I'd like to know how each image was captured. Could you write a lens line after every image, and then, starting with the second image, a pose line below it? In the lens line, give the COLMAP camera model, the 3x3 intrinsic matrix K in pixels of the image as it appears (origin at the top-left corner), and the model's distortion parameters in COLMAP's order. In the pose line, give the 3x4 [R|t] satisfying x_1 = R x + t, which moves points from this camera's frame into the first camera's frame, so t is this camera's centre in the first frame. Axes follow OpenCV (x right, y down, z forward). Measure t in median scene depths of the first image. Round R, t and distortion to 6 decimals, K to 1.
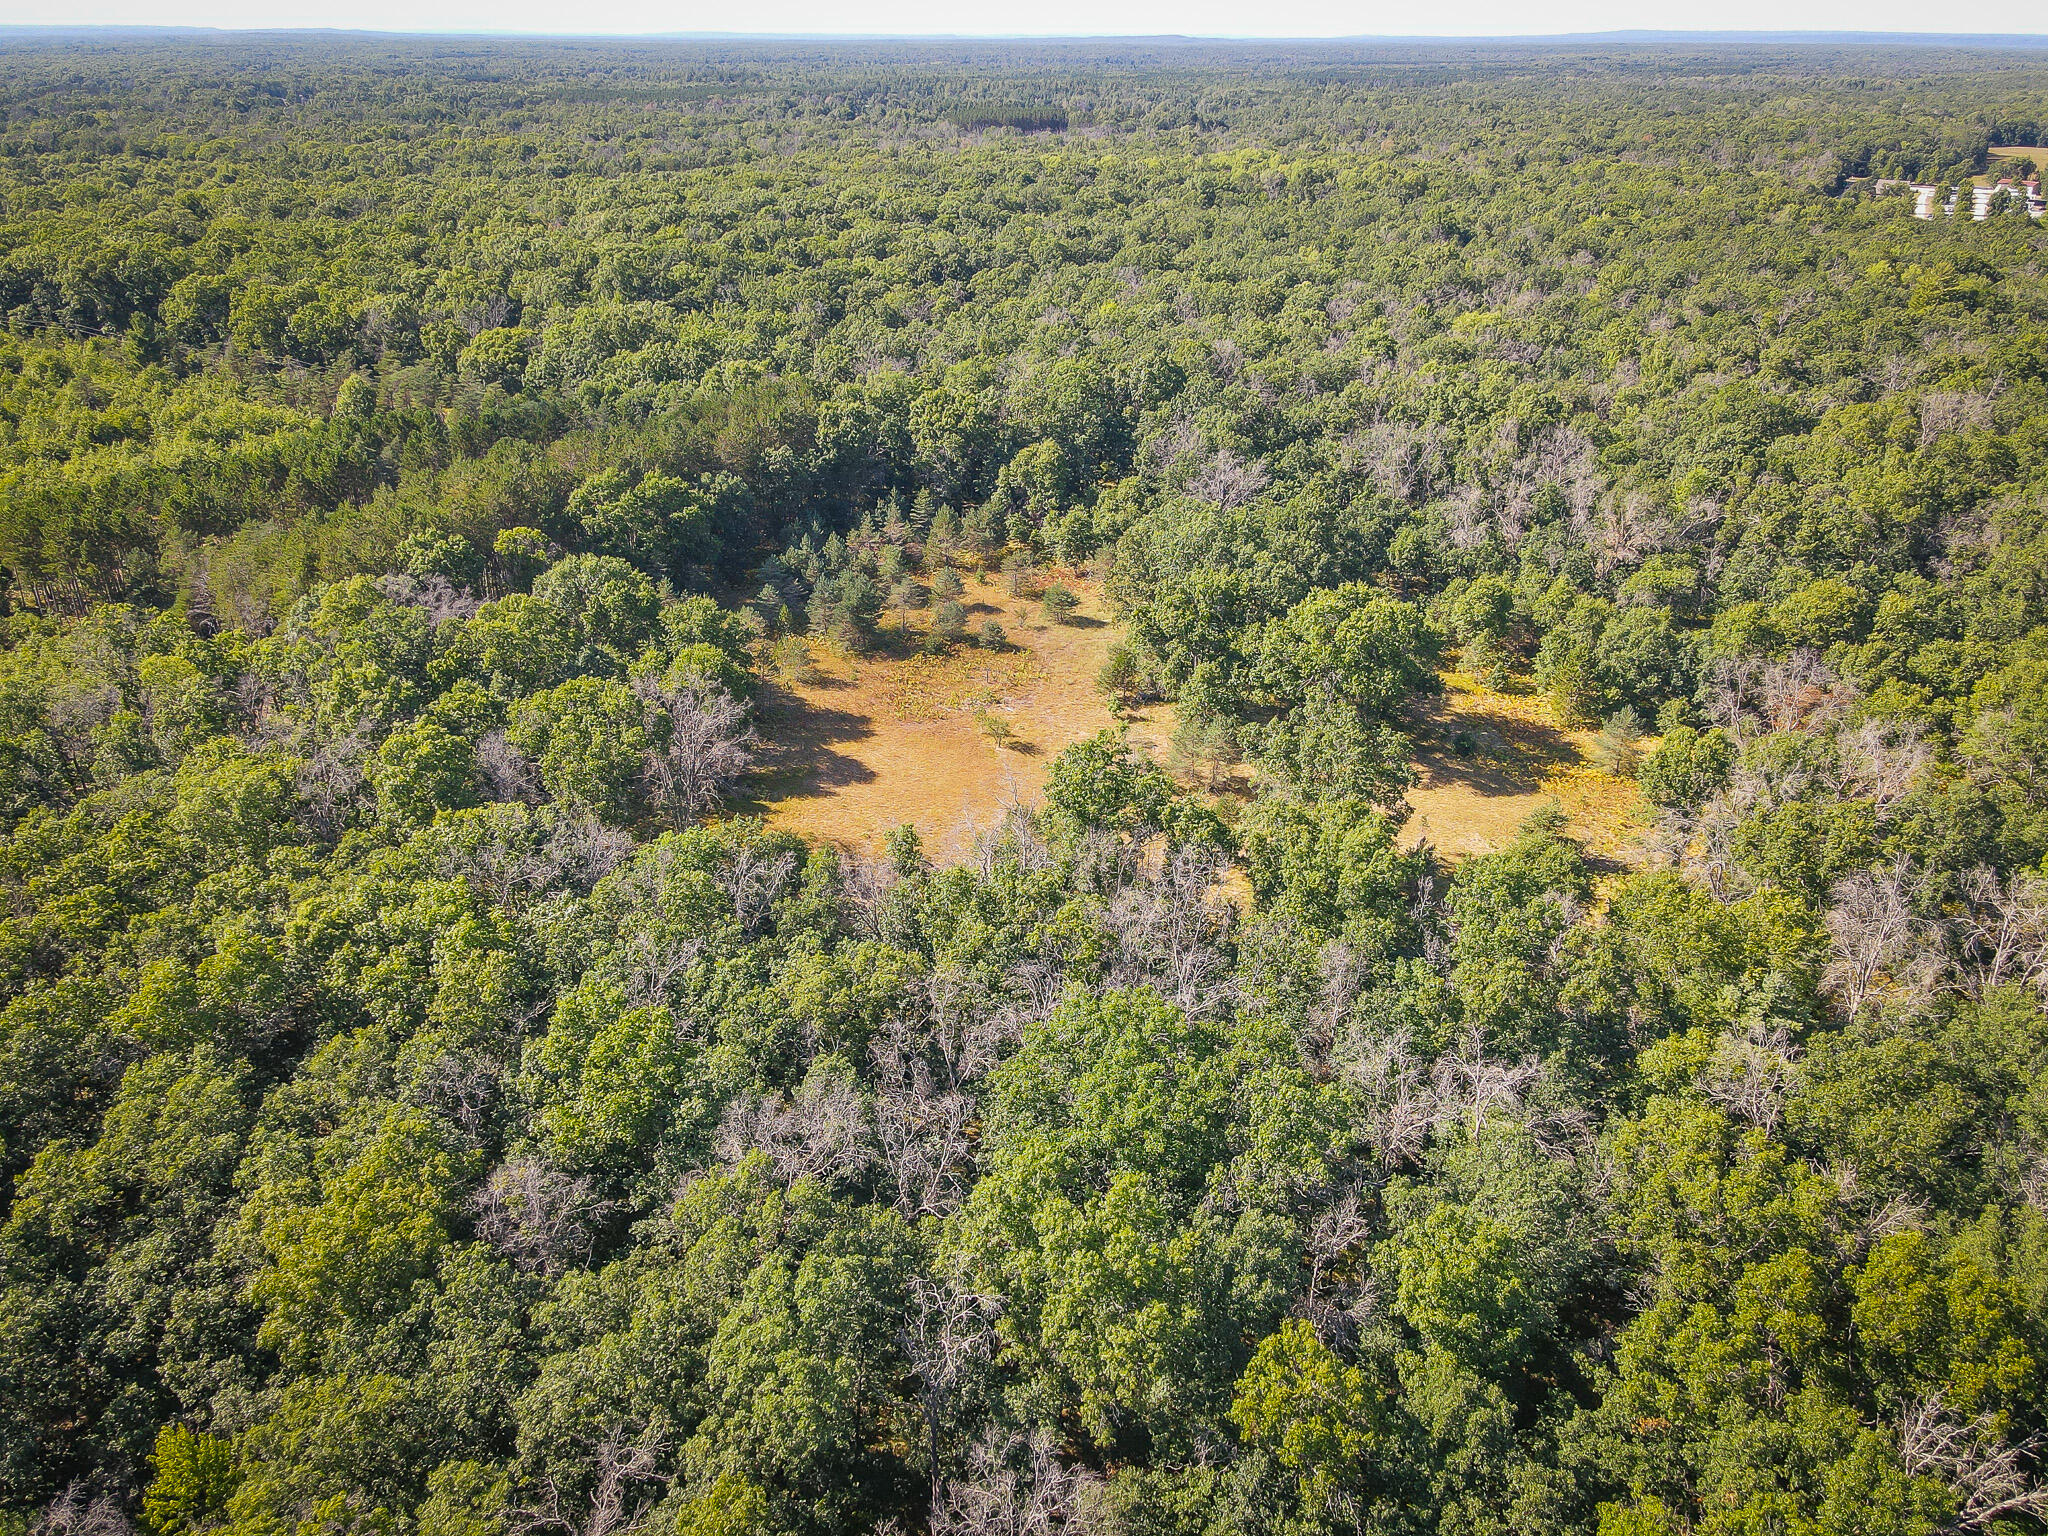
lens RADIAL K [[1488.6, 0, 1024.0], [0, 1488.6, 768.0], [0, 0, 1]] dist [0.005395, -0.003254]
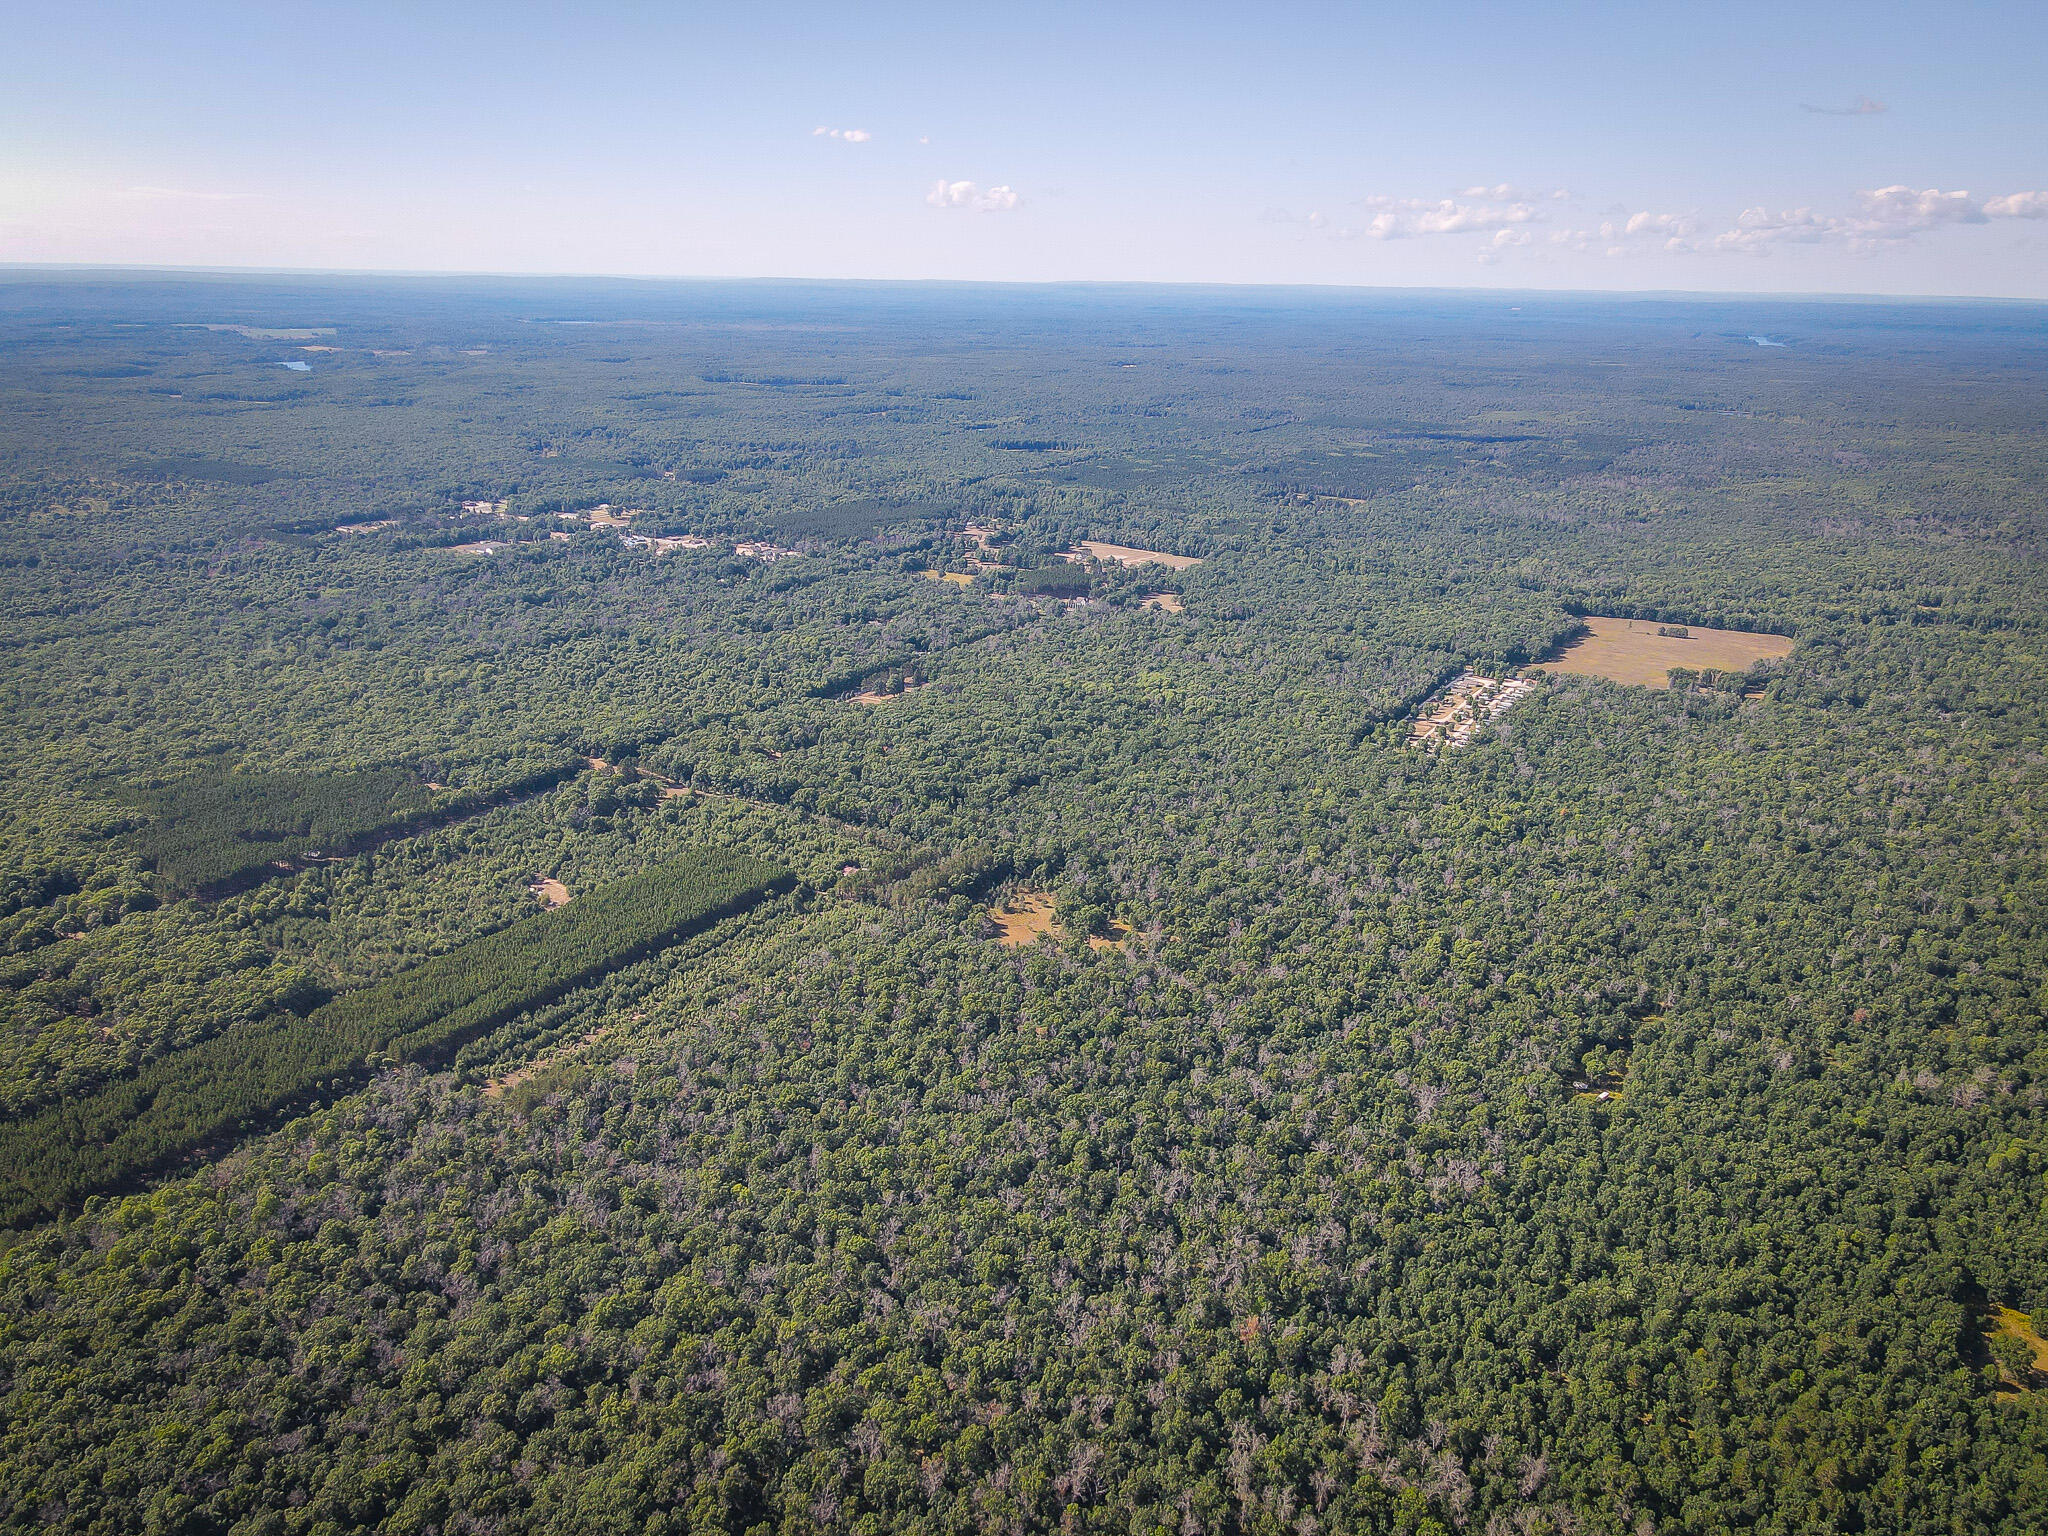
lens RADIAL K [[1488.6, 0, 1024.0], [0, 1488.6, 768.0], [0, 0, 1]] dist [0.005395, -0.003254]
pose [[0.998800, 0.030288, -0.038487, 0.137604], [-0.035228, 0.990227, -0.134939, 0.118352], [0.034024, 0.136133, 0.990106, -4.070263]]
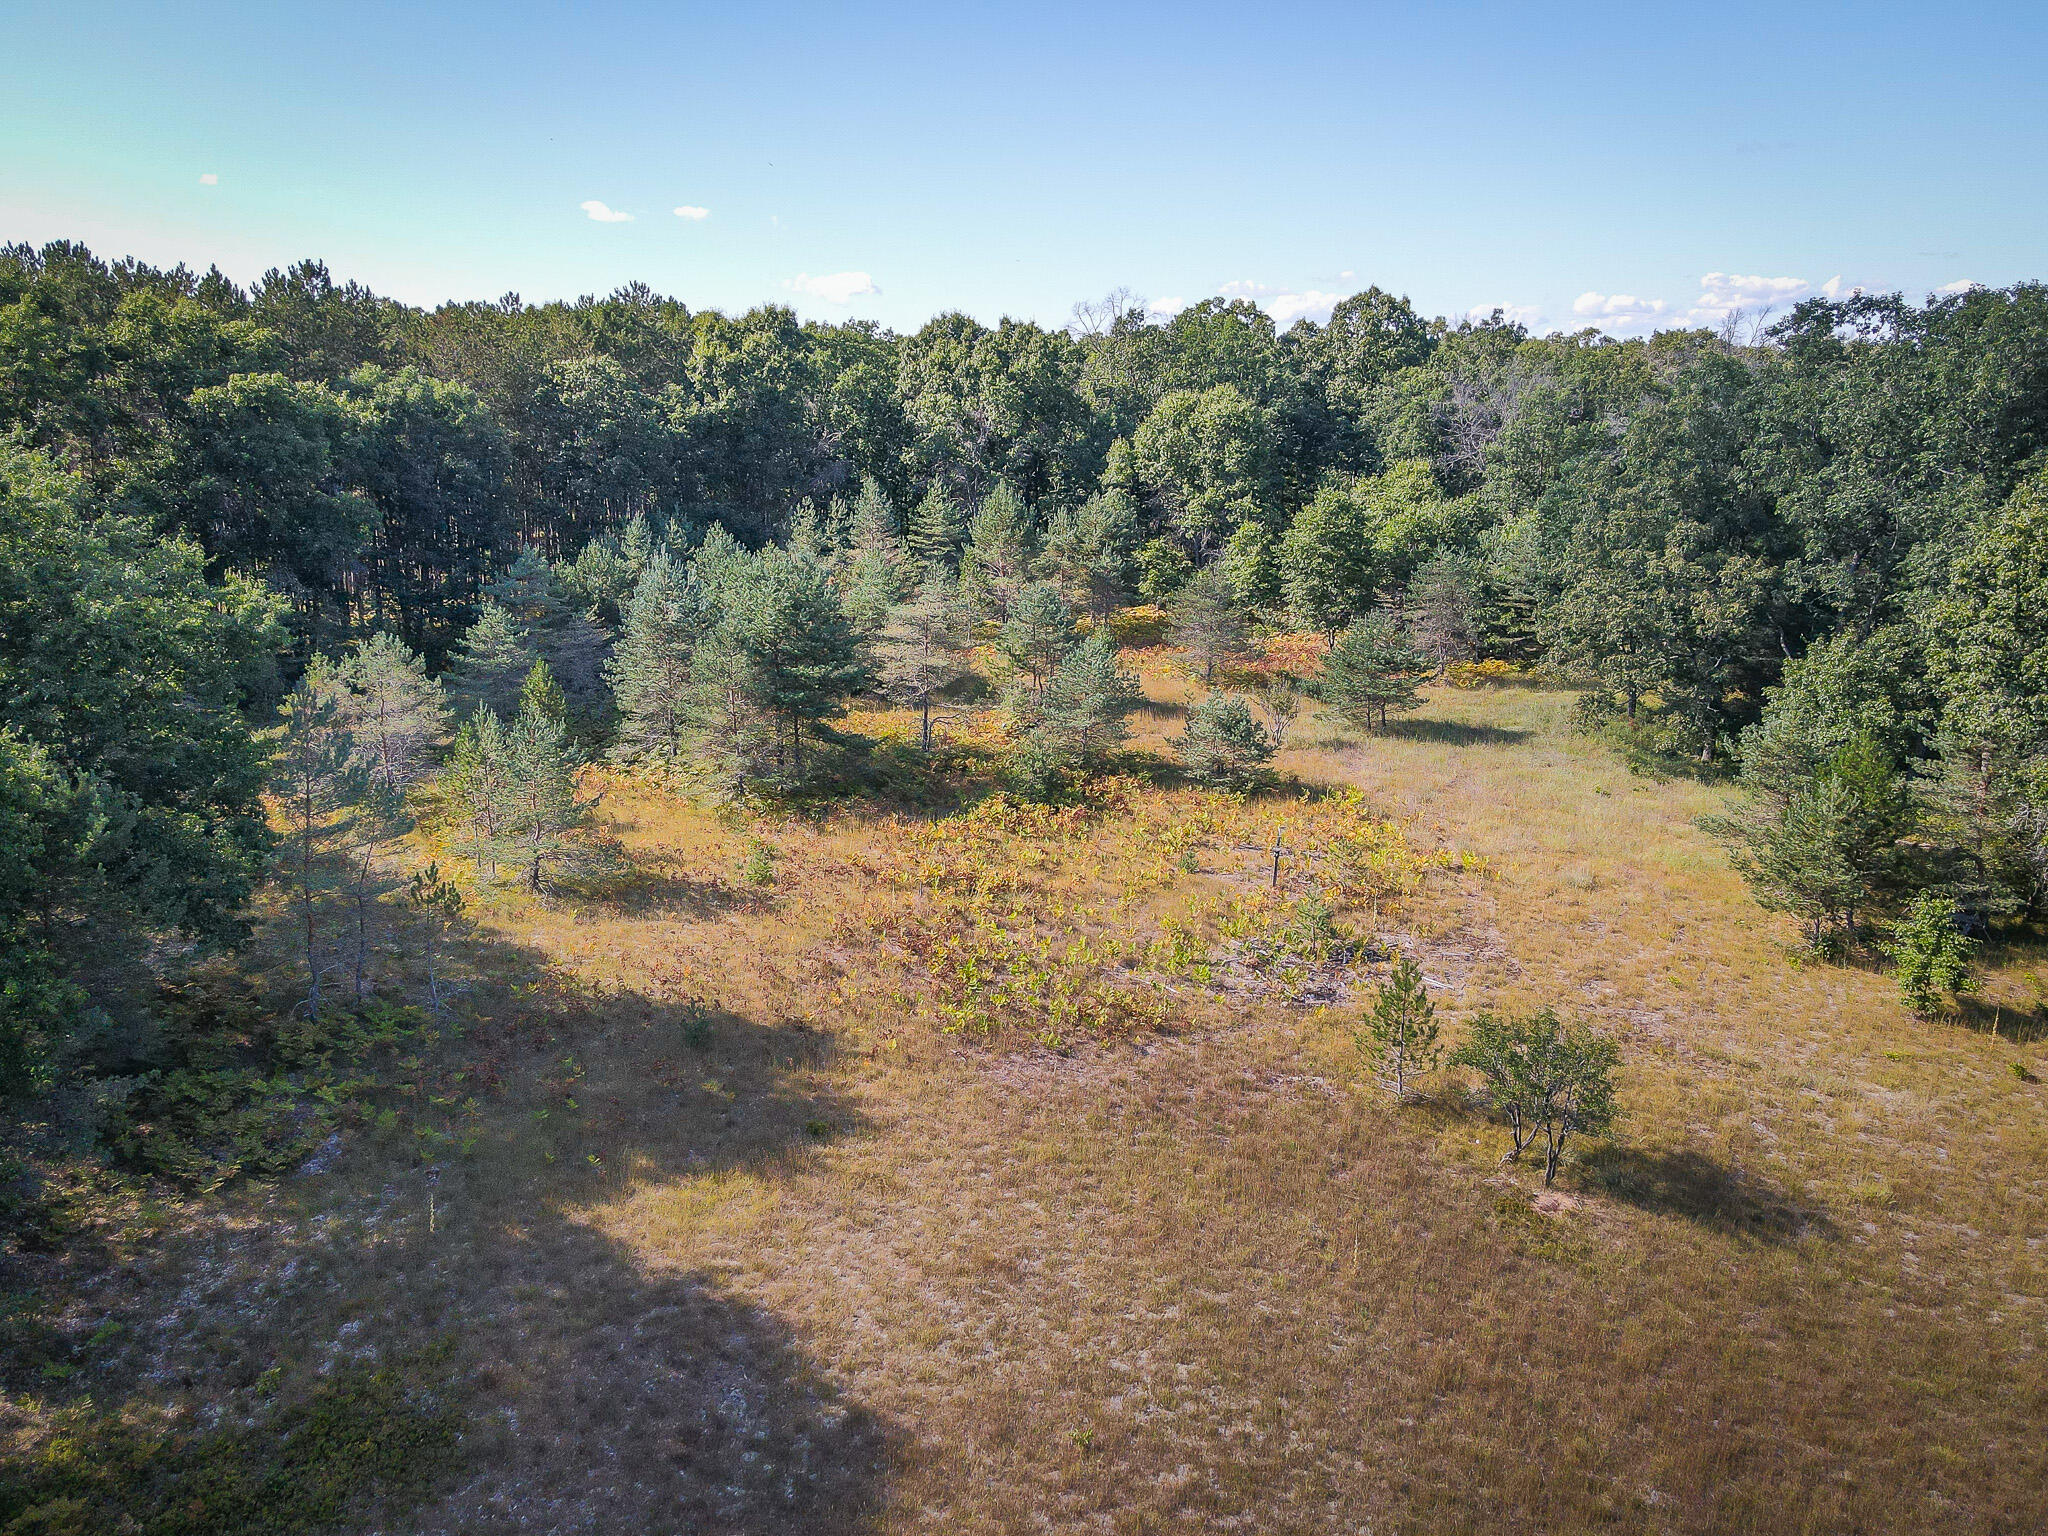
lens RADIAL K [[1488.6, 0, 1024.0], [0, 1488.6, 768.0], [0, 0, 1]] dist [0.005395, -0.003254]
pose [[0.998662, -0.010761, 0.050581, -0.073762], [0.020717, 0.979444, -0.200649, -0.023722], [-0.047382, 0.201428, 0.978357, 0.672987]]
